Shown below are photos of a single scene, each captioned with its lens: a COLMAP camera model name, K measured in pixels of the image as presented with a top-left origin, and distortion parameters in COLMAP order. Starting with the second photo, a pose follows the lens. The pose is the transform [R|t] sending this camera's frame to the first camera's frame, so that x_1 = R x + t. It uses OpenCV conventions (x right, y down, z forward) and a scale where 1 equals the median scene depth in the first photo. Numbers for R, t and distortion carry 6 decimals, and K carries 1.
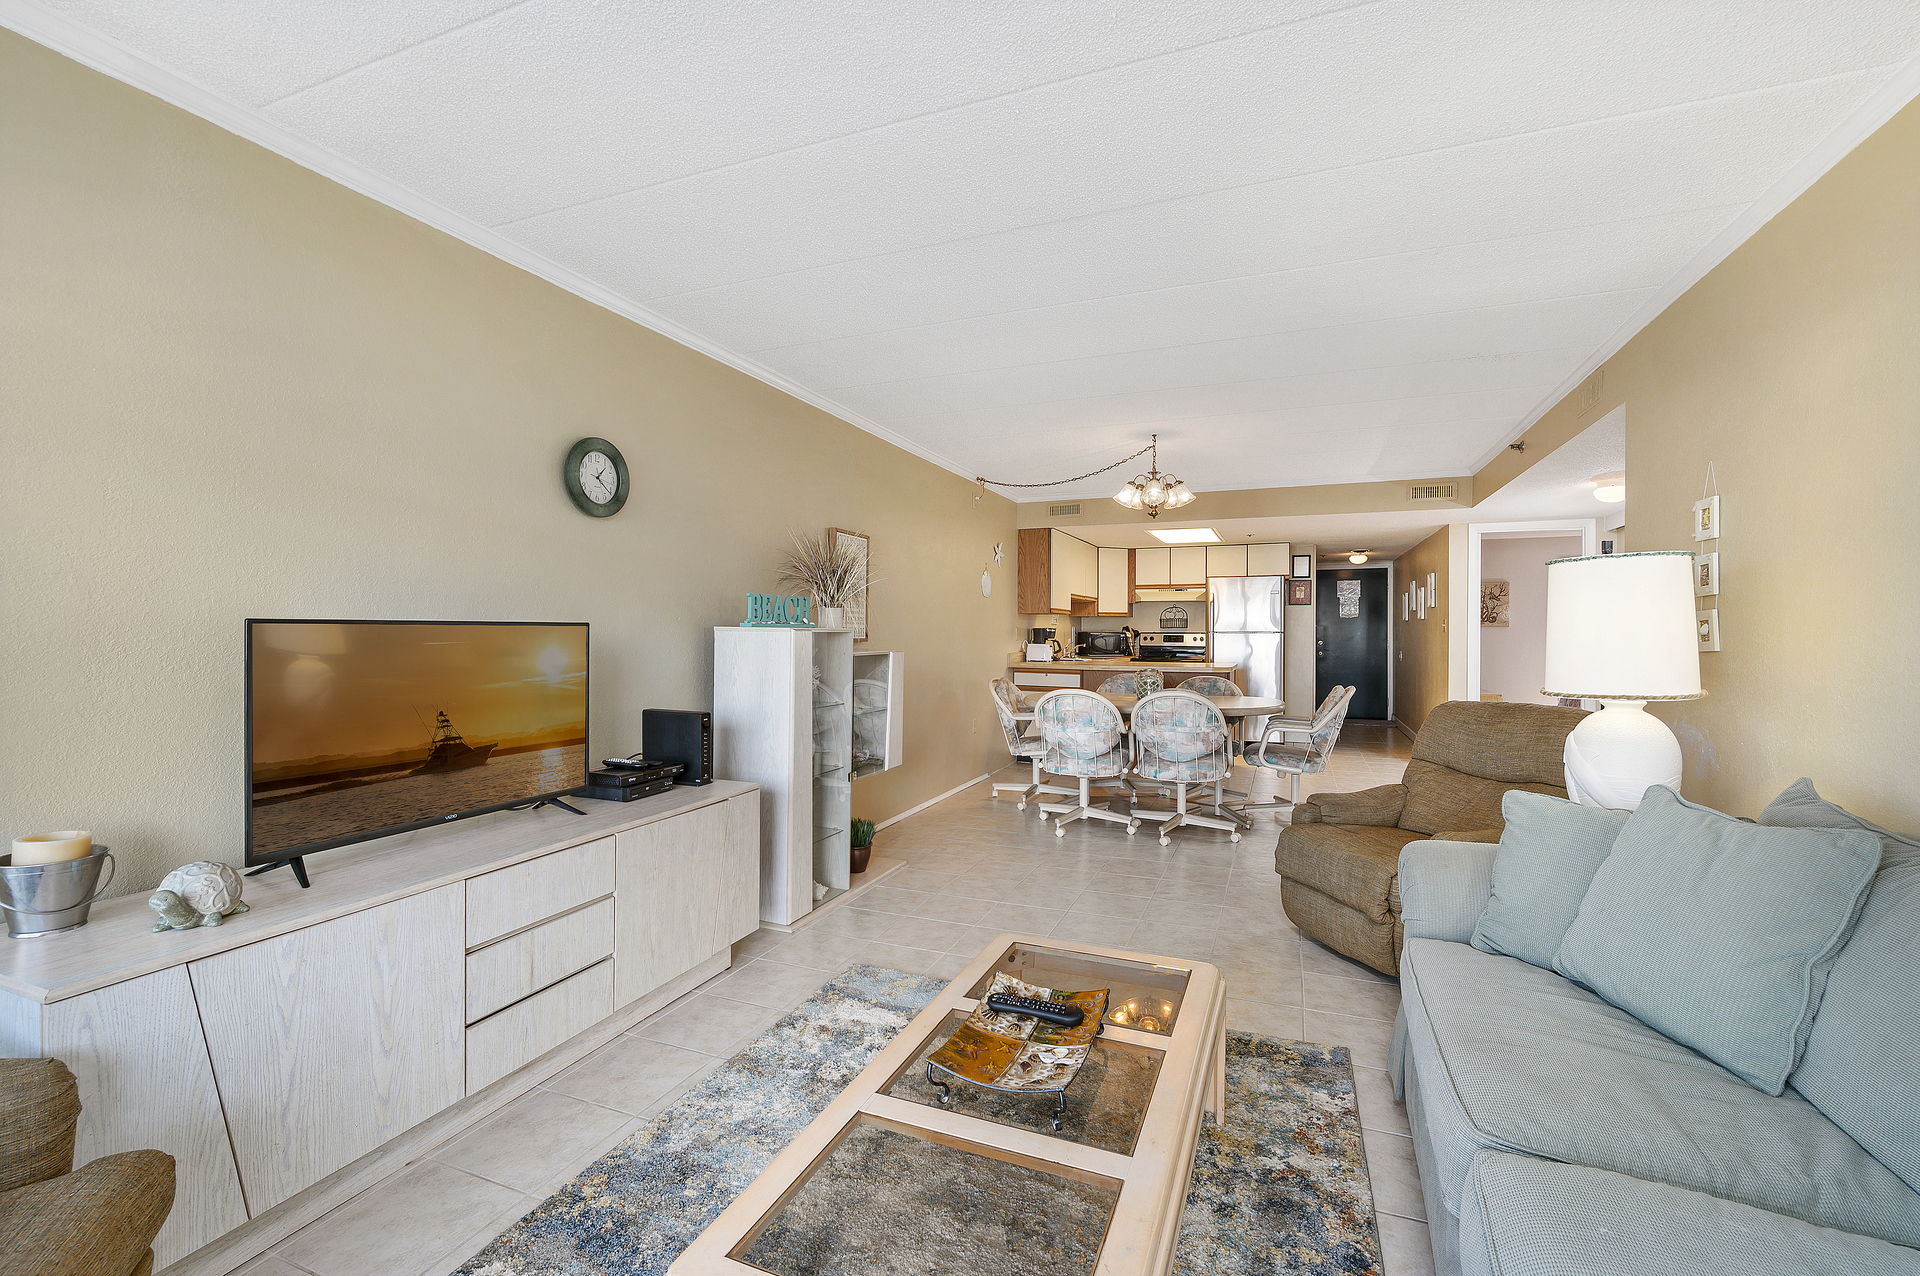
lens RADIAL K [[798.6, 0, 960.0], [0, 798.6, 638.0], [0, 0, 1]] dist [-0.015919, 0.000052]
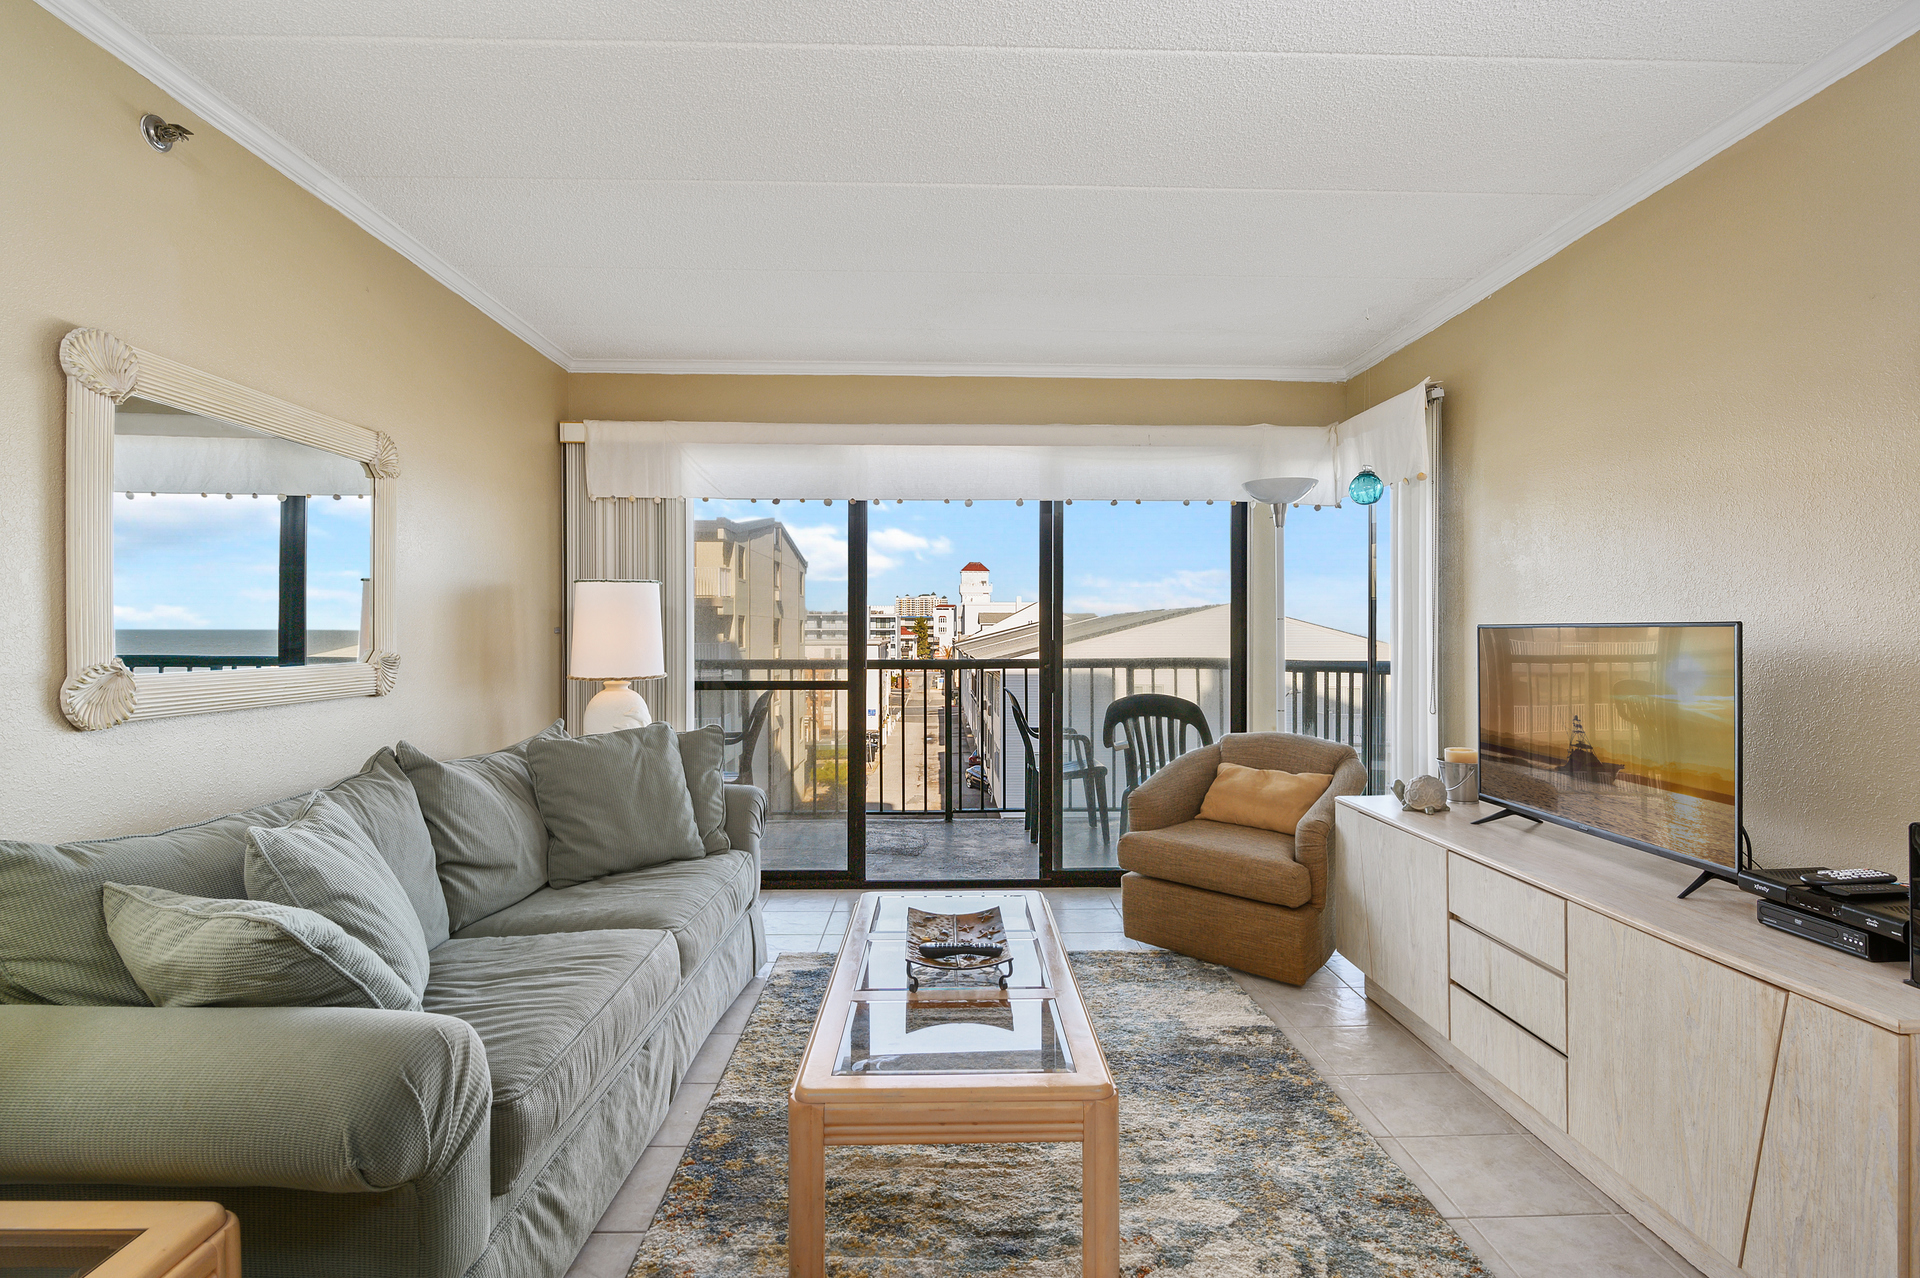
lens RADIAL K [[925.0, 0, 960.0], [0, 925.0, 639.0], [0, 0, 1]] dist [0.000716, 0.000077]
pose [[-0.920710, 0.004640, -0.390219, 0.522563], [0.000059, 0.999931, 0.011749, -0.016638], [0.390246, 0.010794, -0.920647, 1.851528]]
